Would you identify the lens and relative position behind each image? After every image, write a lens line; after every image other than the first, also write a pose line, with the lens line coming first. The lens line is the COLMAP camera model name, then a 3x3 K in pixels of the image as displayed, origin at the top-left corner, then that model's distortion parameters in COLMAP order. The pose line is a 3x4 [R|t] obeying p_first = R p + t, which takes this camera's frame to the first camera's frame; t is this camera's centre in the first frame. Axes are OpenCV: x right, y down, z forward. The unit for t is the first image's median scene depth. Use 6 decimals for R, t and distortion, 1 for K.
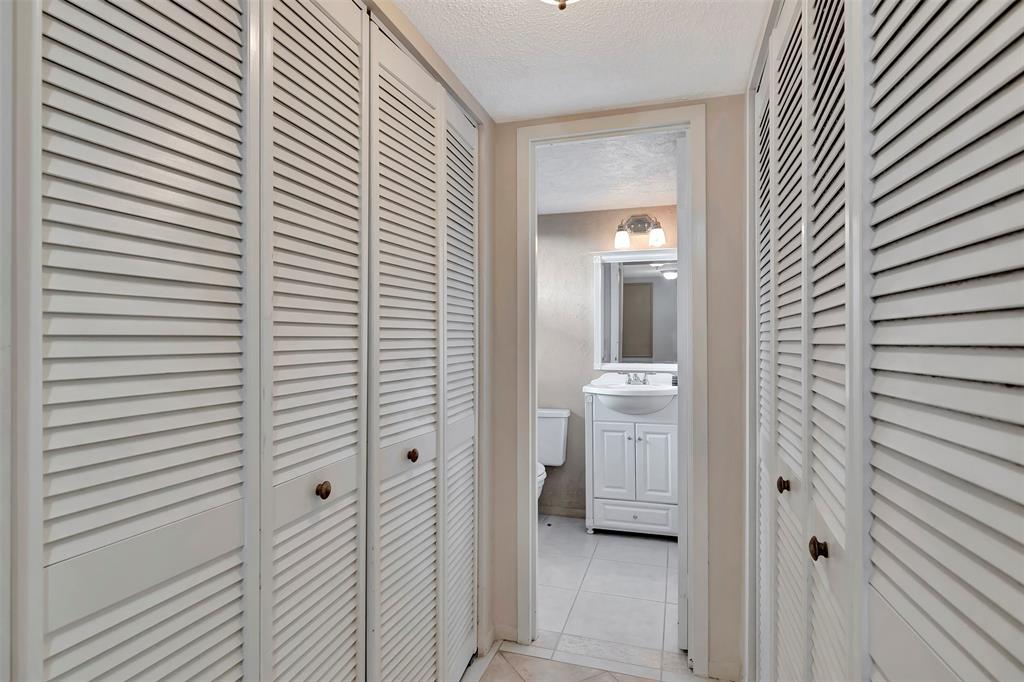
lens RADIAL K [[529.4, 0, 508.8], [0, 529.4, 341.0], [0, 0, 1]] dist [0.000187, -0.000005]
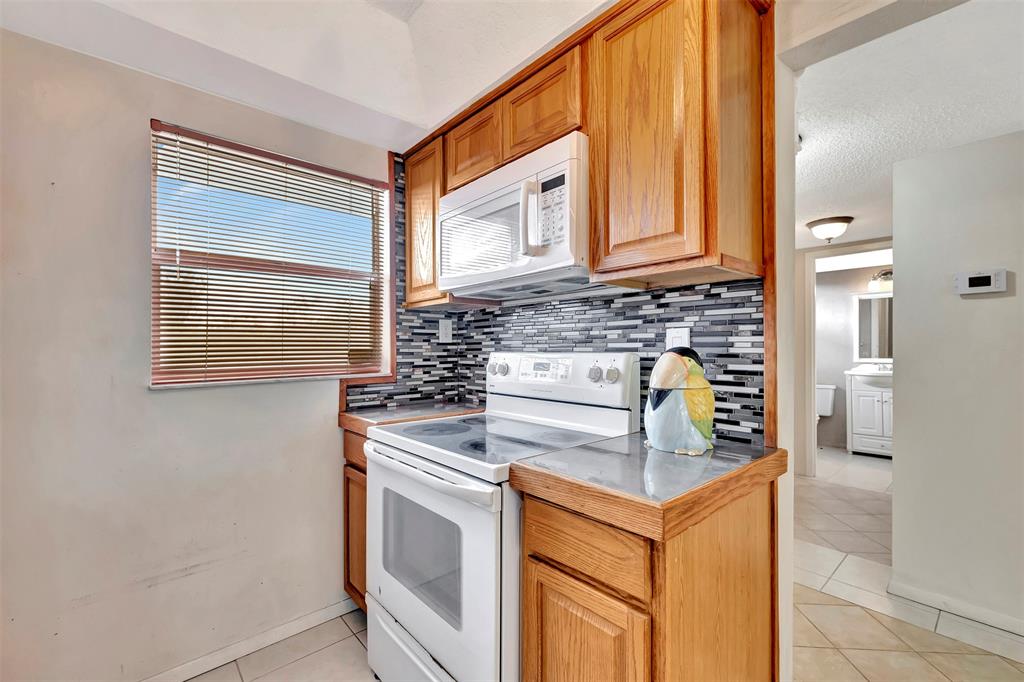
lens RADIAL K [[429.4, 0, 515.4], [0, 429.4, 346.7], [0, 0, 1]] dist [-0.001183, 0.000595]
pose [[0.860757, -0.000207, -0.509015, -0.076332], [0.005331, 0.999949, 0.008608, -0.013381], [0.508988, -0.010123, 0.860714, -0.774921]]
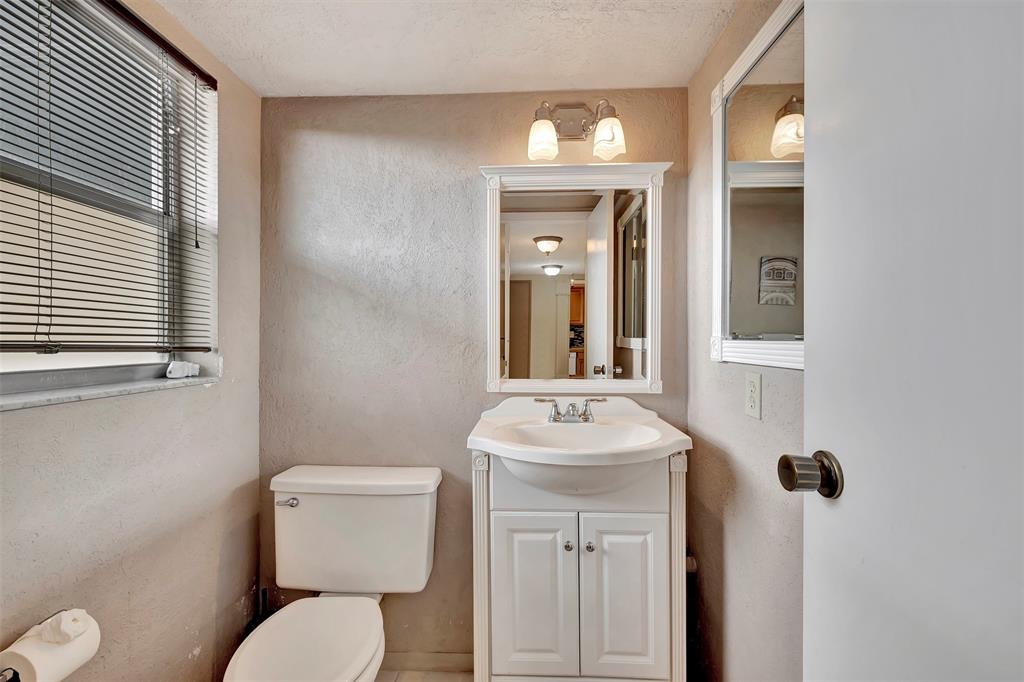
lens RADIAL K [[429.4, 0, 514.3], [0, 429.4, 340.0], [0, 0, 1]] dist [-0.001183, 0.000595]
pose [[0.965898, -0.001463, 0.258920, 0.080201], [0.000615, 0.999994, 0.003354, 0.001178], [-0.258923, -0.003081, 0.965893, 0.609165]]
